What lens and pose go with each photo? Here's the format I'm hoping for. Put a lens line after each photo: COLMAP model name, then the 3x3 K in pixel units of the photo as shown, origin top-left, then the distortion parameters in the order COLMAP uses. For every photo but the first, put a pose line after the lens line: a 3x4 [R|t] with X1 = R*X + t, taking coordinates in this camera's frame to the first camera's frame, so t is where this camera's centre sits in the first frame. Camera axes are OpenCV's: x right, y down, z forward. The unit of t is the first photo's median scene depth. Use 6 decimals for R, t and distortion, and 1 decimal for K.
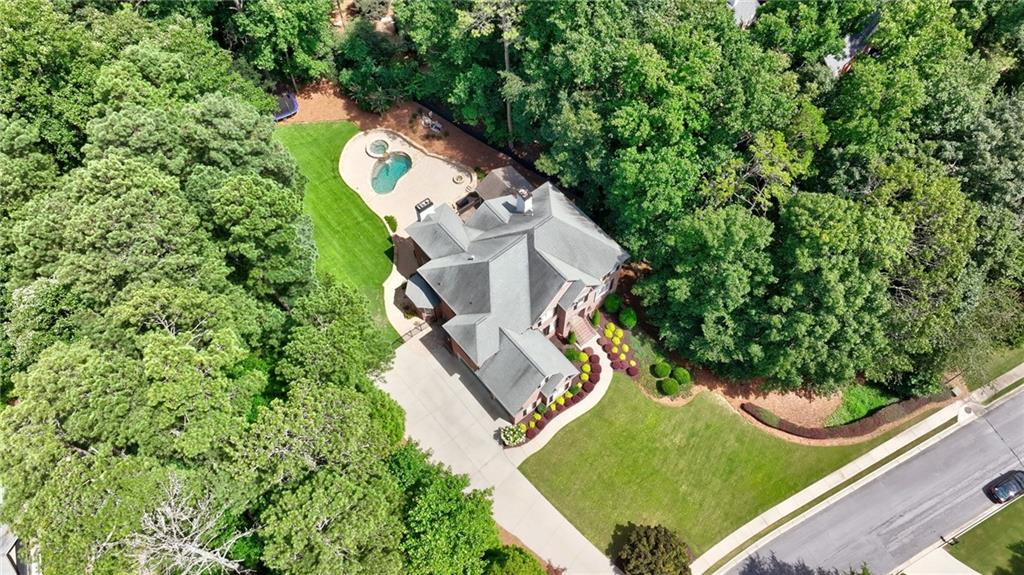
lens RADIAL K [[721.4, 0, 519.1], [0, 721.4, 286.2], [0, 0, 1]] dist [-0.000526, 0.000658]
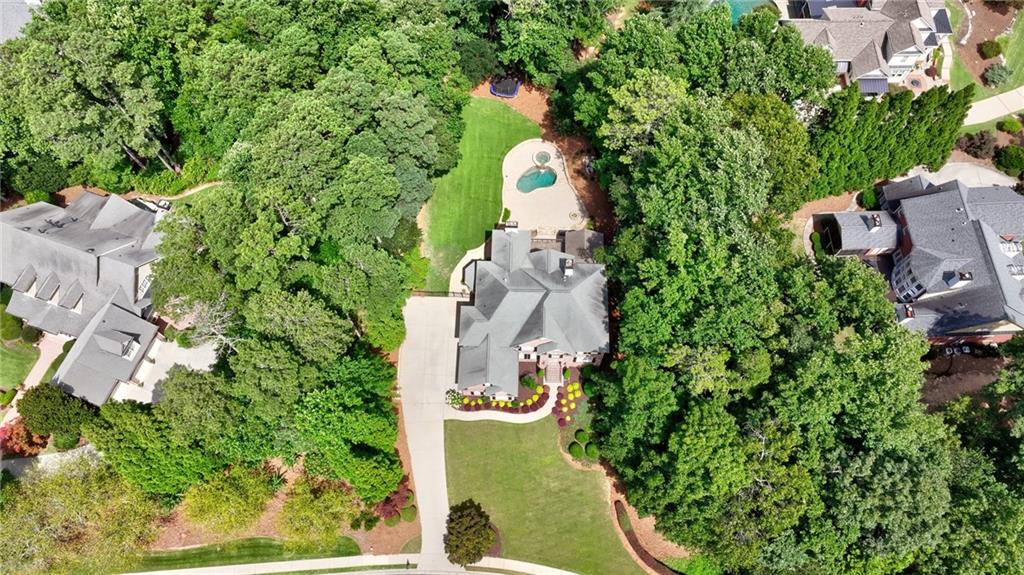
lens RADIAL K [[717.0, 0, 515.2], [0, 717.0, 286.0], [0, 0, 1]] dist [-0.006560, 0.024108]
pose [[0.748903, 0.608305, -0.262887, 0.296922], [-0.574920, 0.793700, 0.198763, -0.296713], [0.329562, 0.002285, 0.944131, -0.249565]]
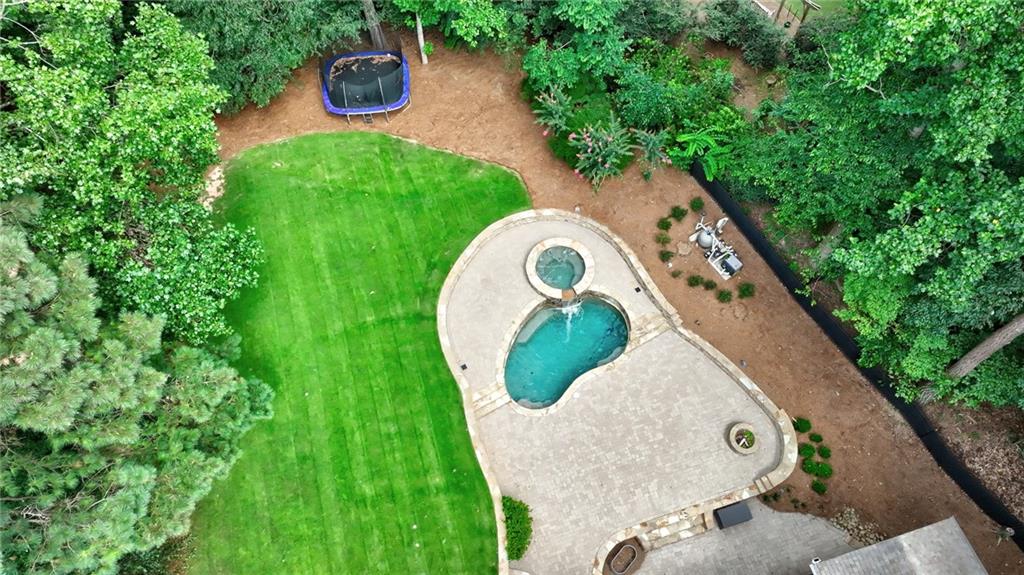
lens RADIAL K [[717.0, 0, 515.2], [0, 717.0, 286.0], [0, 0, 1]] dist [-0.006560, 0.024108]
pose [[0.922287, 0.341211, -0.181554, -0.181897], [-0.333937, 0.939978, 0.070204, -0.254474], [0.194611, -0.004120, 0.980872, 0.793289]]
